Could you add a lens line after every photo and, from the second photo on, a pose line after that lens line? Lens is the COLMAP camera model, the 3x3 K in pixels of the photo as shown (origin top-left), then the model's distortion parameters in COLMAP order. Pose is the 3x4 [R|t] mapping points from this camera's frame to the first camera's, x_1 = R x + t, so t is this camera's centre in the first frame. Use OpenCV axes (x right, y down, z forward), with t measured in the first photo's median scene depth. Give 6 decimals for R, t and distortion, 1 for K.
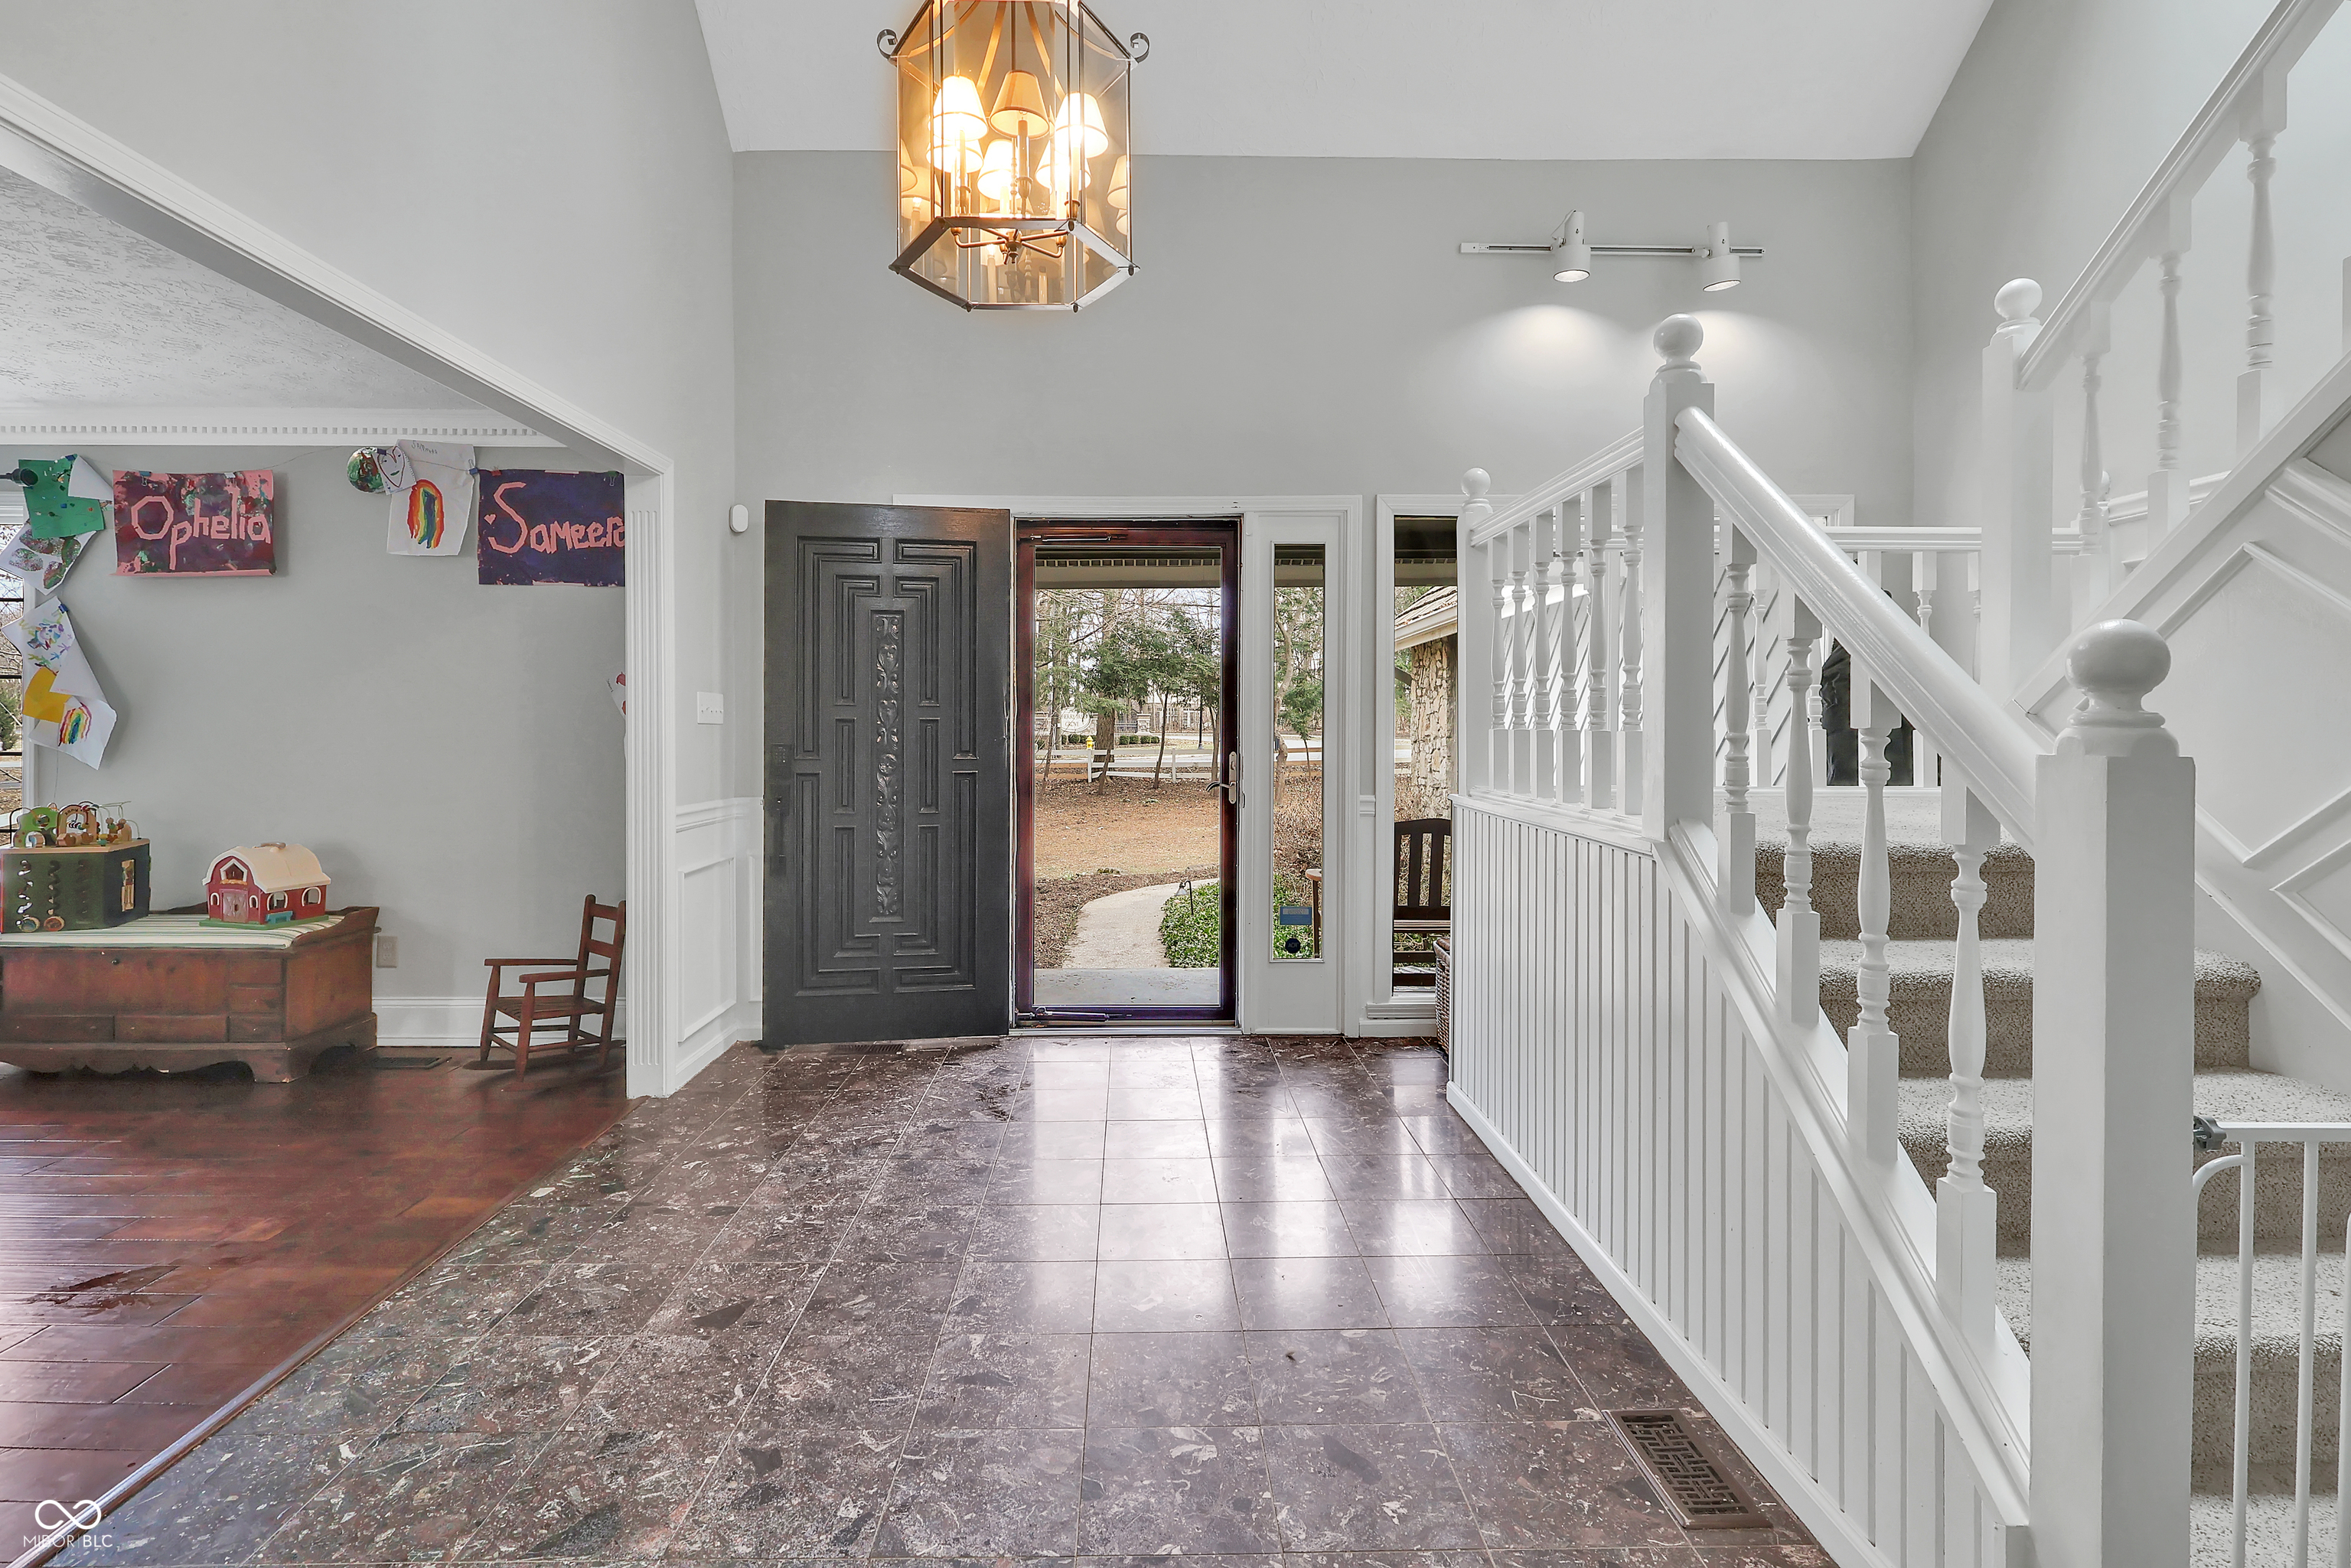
lens RADIAL K [[1094.9, 0, 1148.1], [0, 1094.9, 732.6], [0, 0, 1]] dist [0.015788, 0.001530]
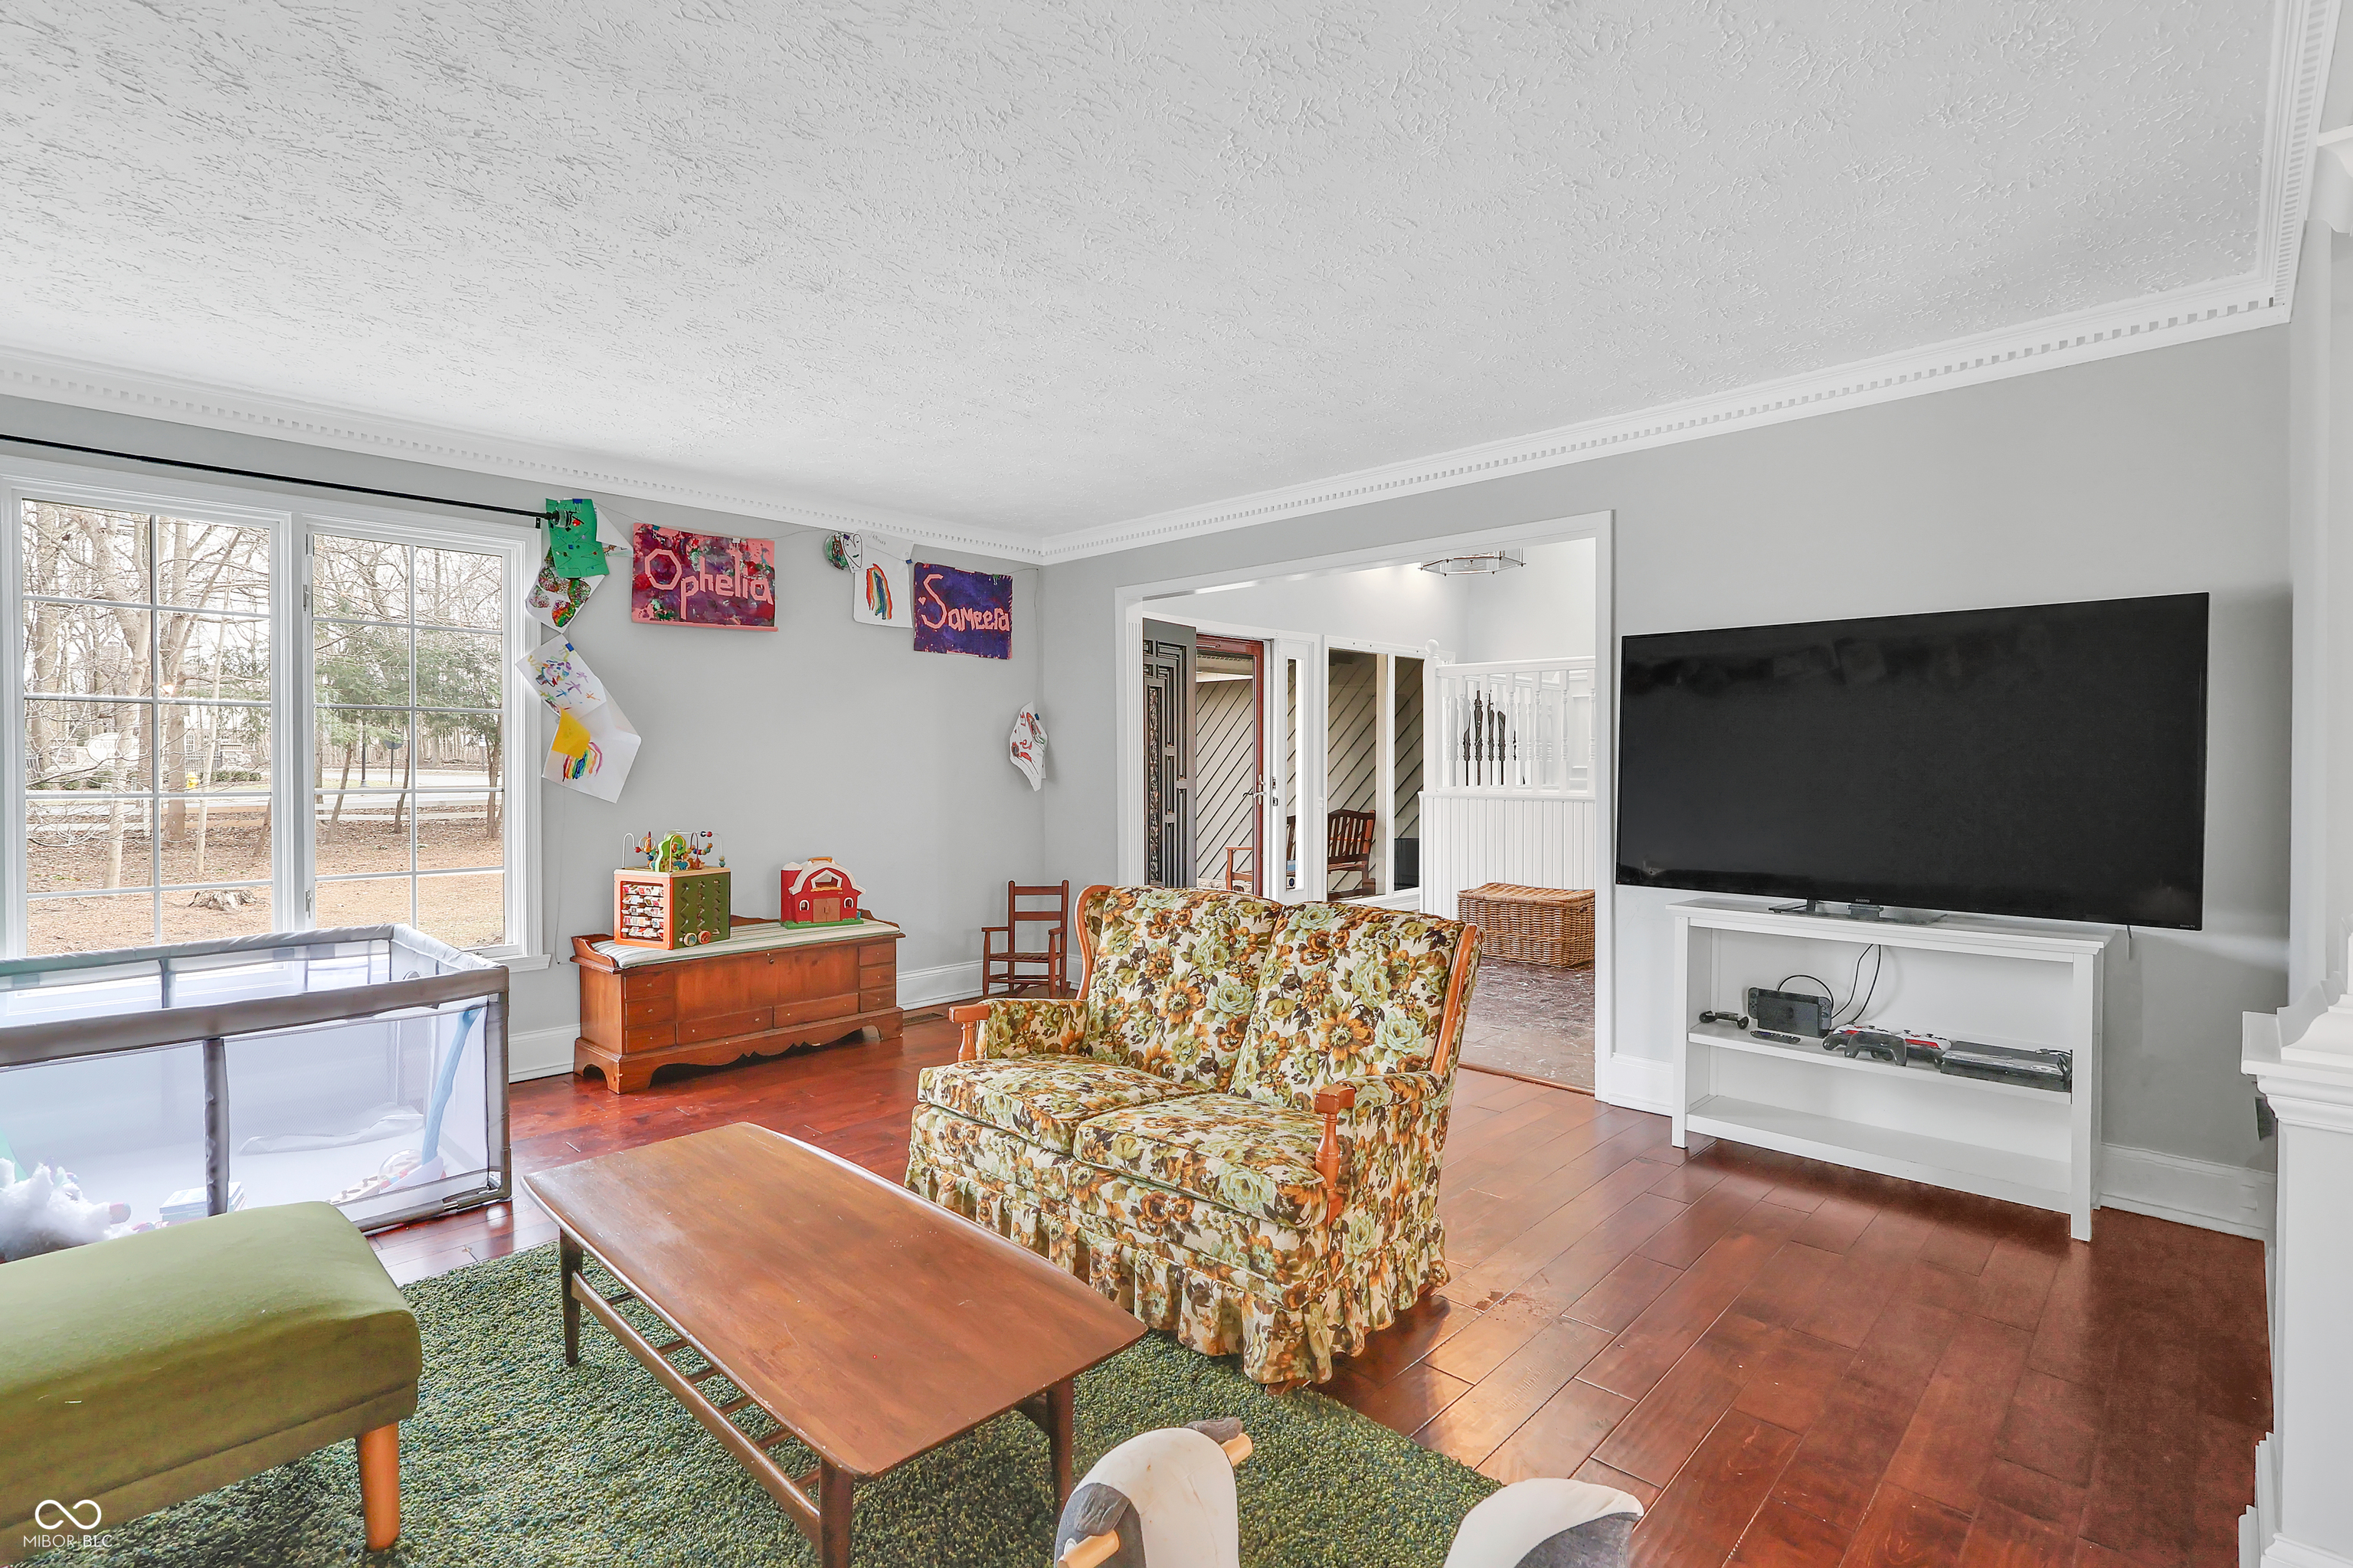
lens RADIAL K [[1095.9, 0, 1171.6], [0, 1095.9, 779.4], [0, 0, 1]] dist [0.015788, 0.001530]
pose [[0.698914, -0.012158, 0.715103, -1.318404], [0.003153, 0.999898, 0.013918, -0.001969], [-0.715199, -0.007472, 0.698881, -0.107032]]
